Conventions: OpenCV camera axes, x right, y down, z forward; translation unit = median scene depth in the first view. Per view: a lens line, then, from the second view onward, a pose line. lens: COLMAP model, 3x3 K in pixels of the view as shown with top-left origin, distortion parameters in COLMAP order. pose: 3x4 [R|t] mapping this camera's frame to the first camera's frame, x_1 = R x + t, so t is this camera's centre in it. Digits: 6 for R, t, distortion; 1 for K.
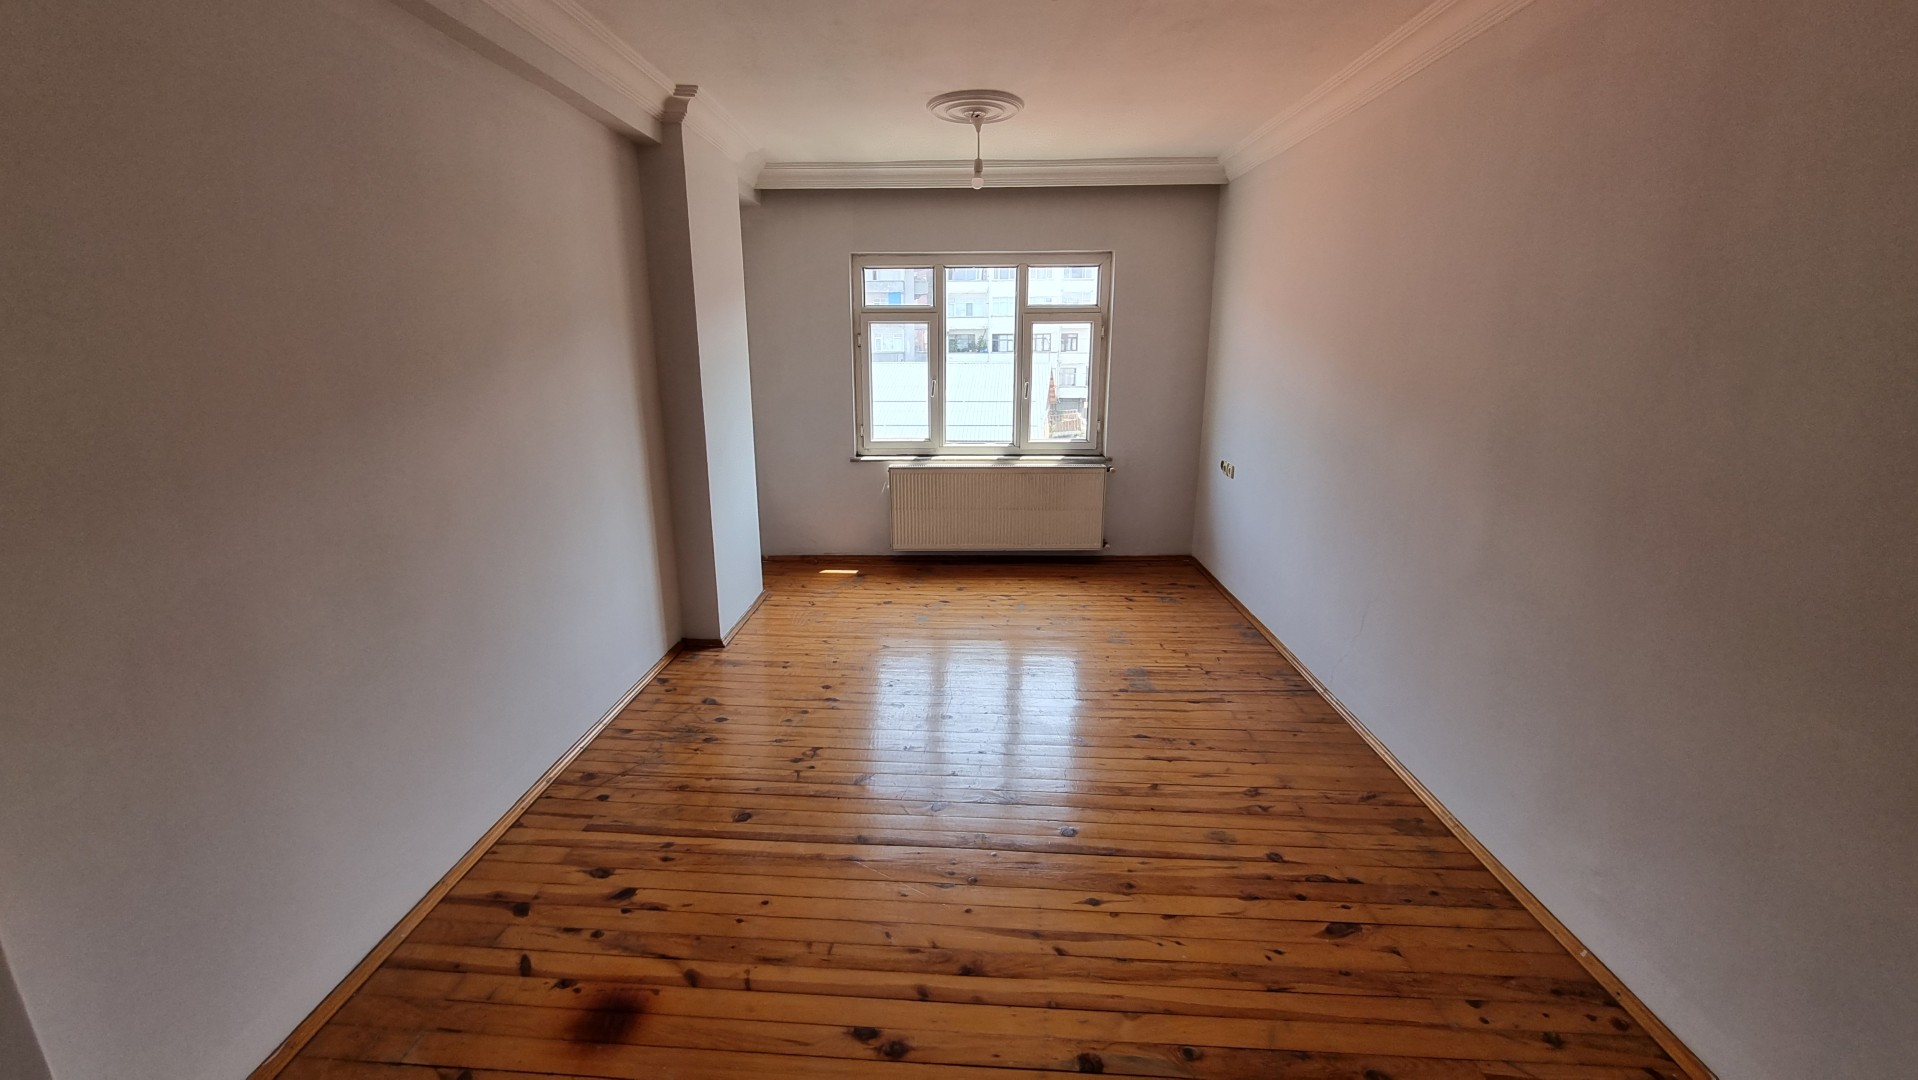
lens RADIAL K [[750.4, 0, 930.3], [0, 750.4, 532.9], [0, 0, 1]] dist [0.007105, -0.005835]
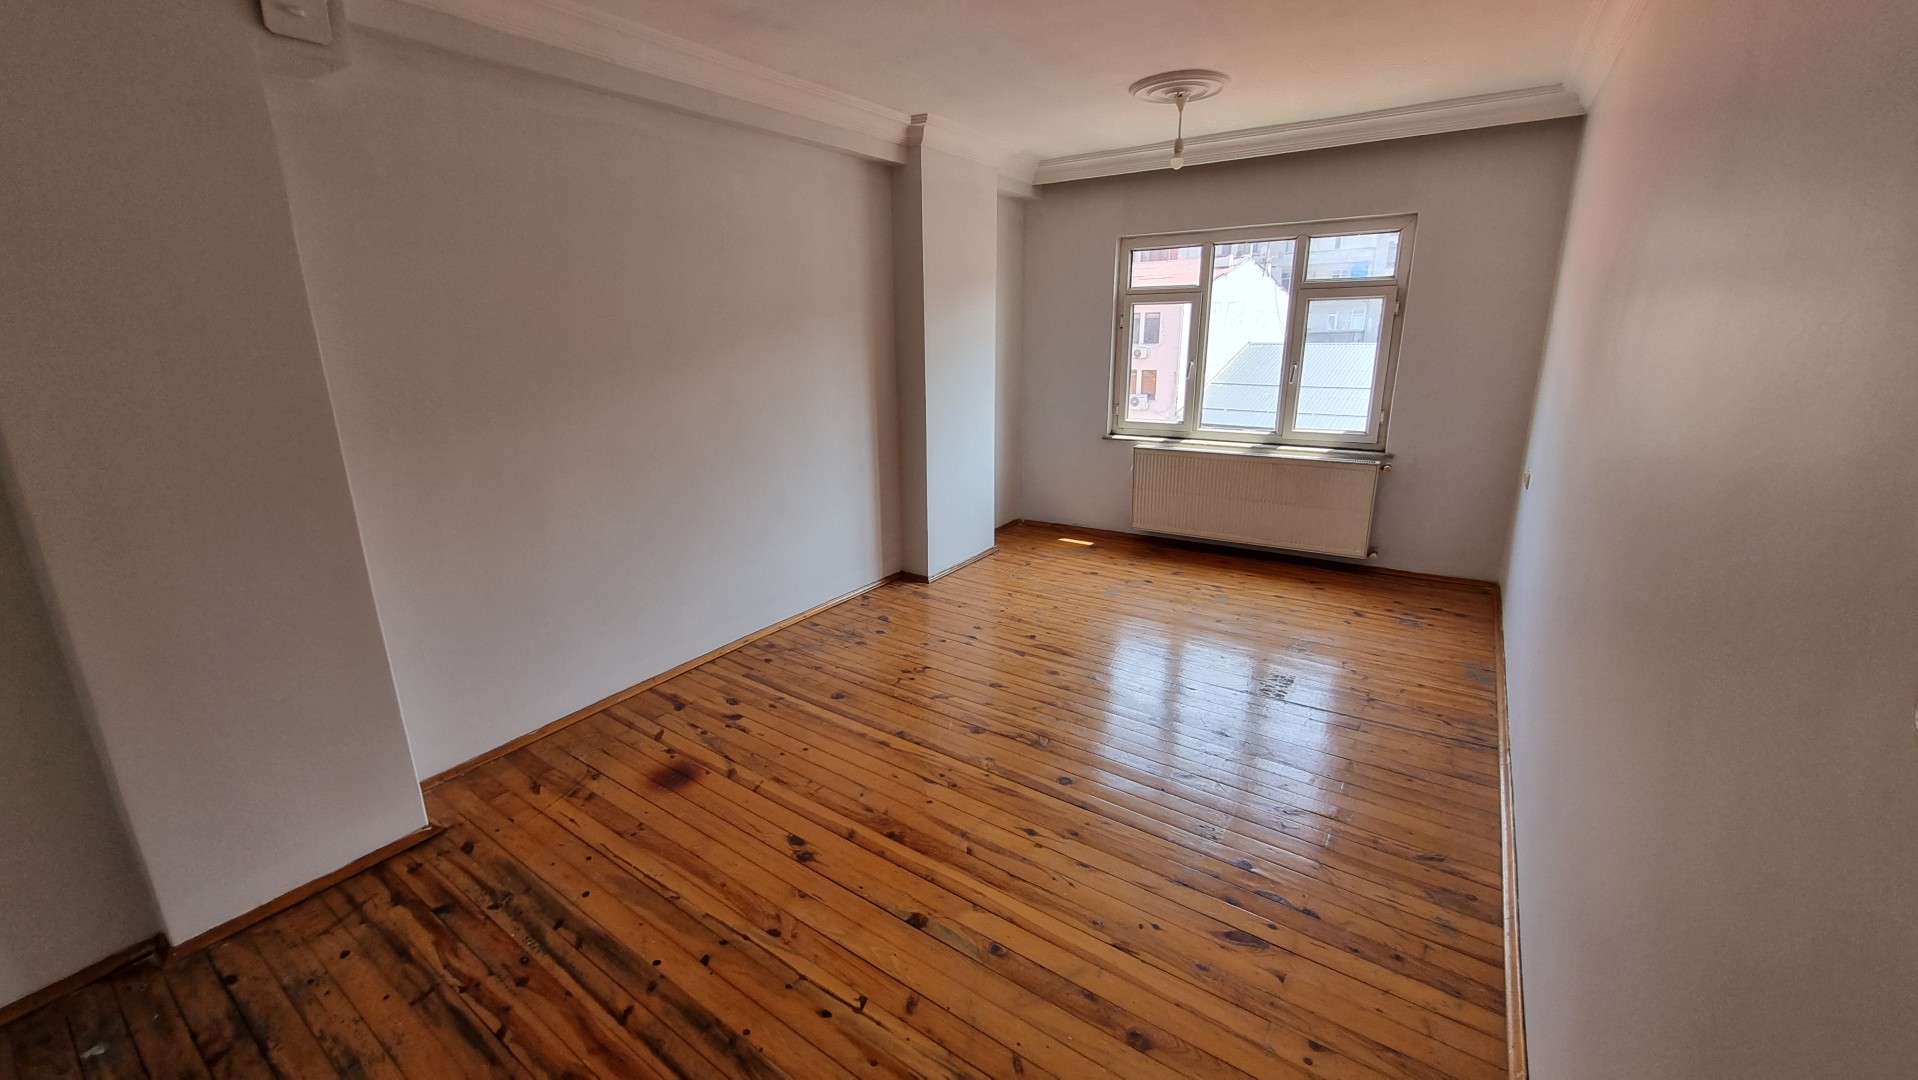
lens RADIAL K [[750.4, 0, 930.3], [0, 750.4, 532.9], [0, 0, 1]] dist [0.007105, -0.005835]
pose [[0.845474, 0.131642, -0.517537, 0.302075], [-0.118923, 0.991217, 0.057850, 0.002869], [0.520607, 0.012636, 0.853703, -0.015912]]
